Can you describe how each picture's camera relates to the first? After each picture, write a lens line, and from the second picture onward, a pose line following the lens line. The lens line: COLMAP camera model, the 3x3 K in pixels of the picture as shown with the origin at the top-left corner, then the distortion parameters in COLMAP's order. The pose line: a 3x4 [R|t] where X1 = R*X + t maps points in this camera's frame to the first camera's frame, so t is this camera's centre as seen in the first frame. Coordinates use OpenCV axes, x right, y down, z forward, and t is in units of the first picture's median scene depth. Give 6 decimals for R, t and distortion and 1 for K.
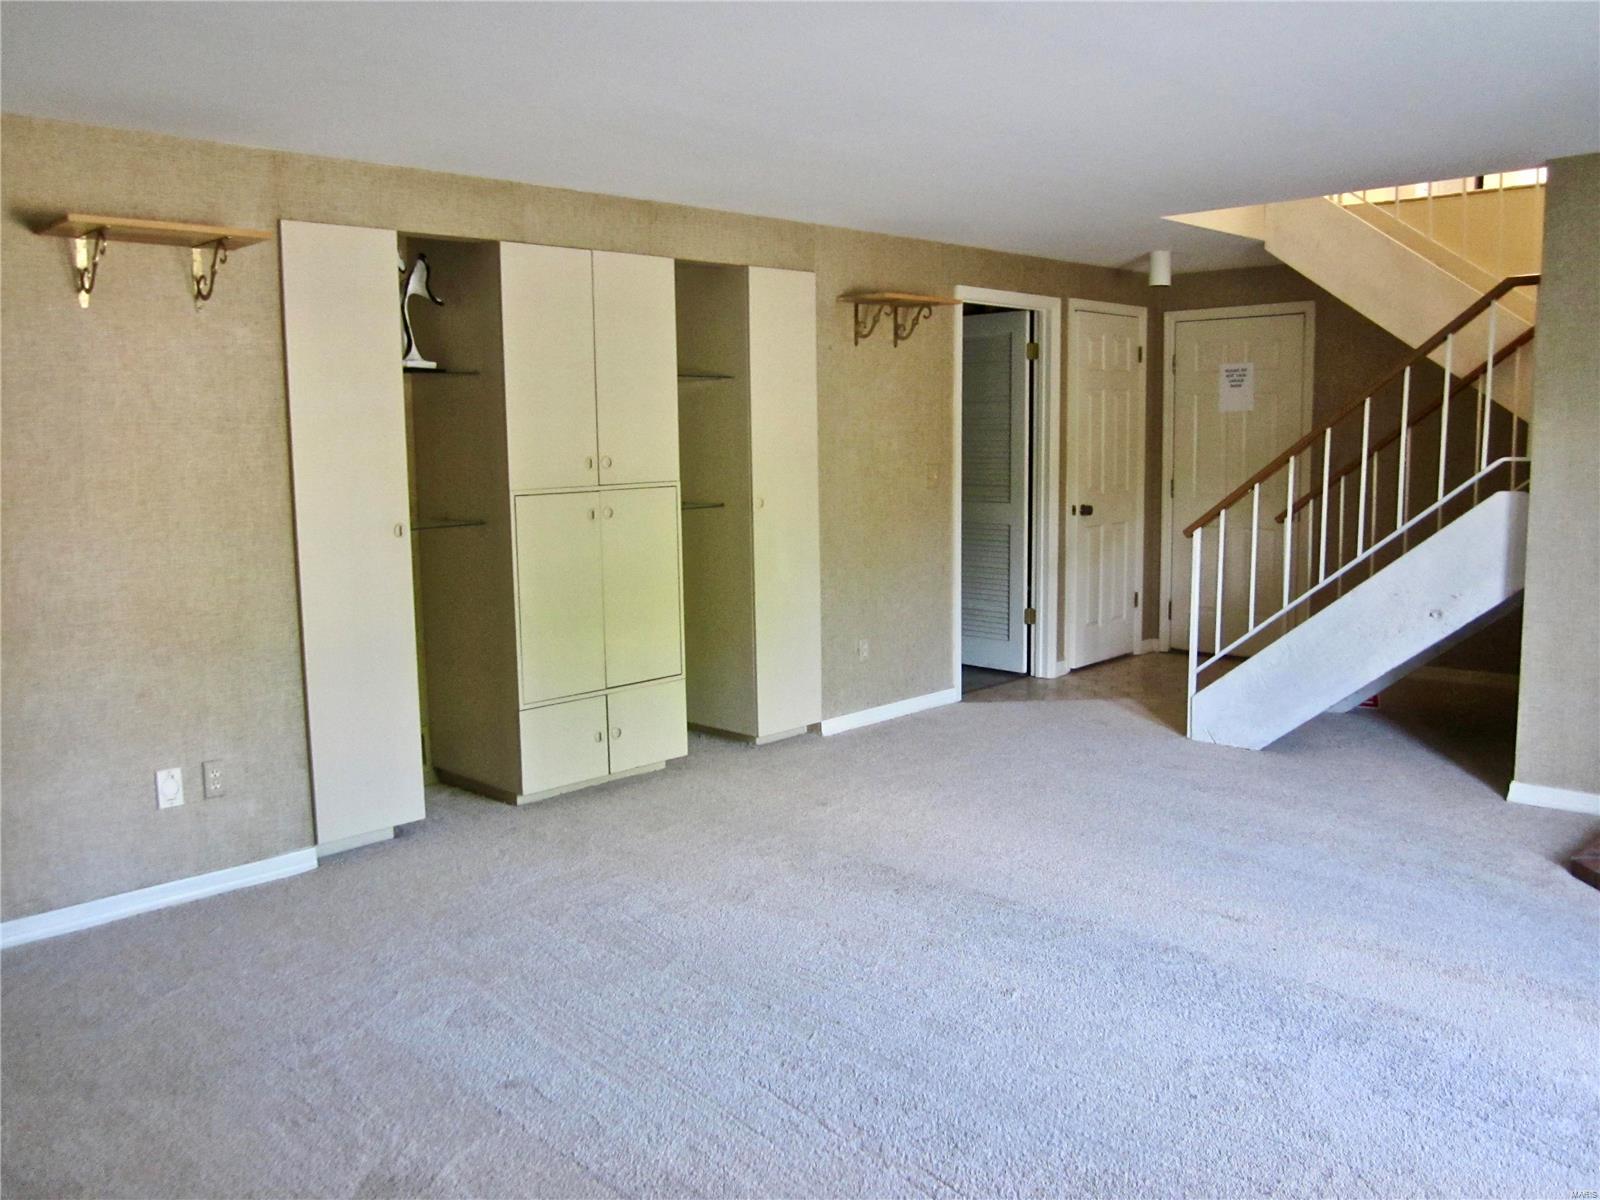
lens RADIAL K [[1323.8, 0, 808.9], [0, 1323.8, 609.0], [0, 0, 1]] dist [-0.057411, 0.023578]
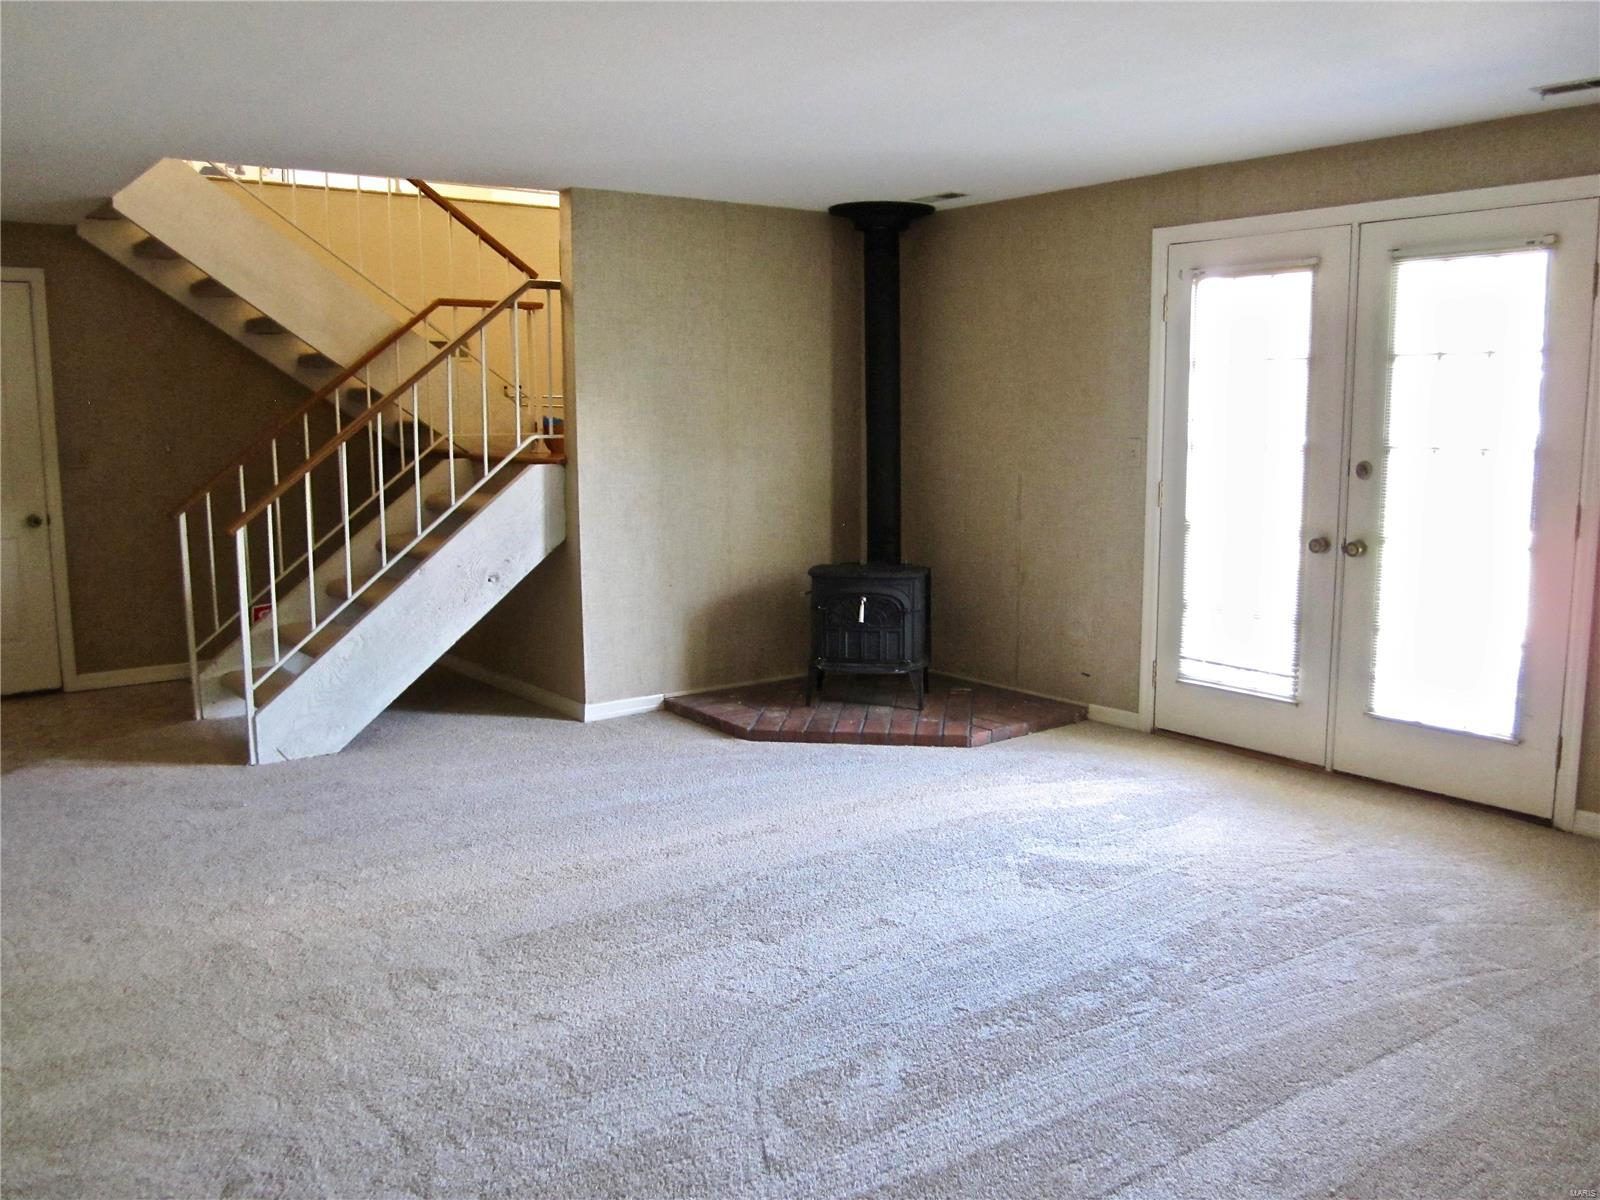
lens RADIAL K [[1323.8, 0, 832.4], [0, 1323.8, 600.2], [0, 0, 1]] dist [-0.057411, 0.023578]
pose [[0.150770, -0.128843, 0.980137, -0.573586], [0.137287, 0.984592, 0.108311, -0.059998], [-0.978990, 0.118230, 0.166136, 0.538711]]
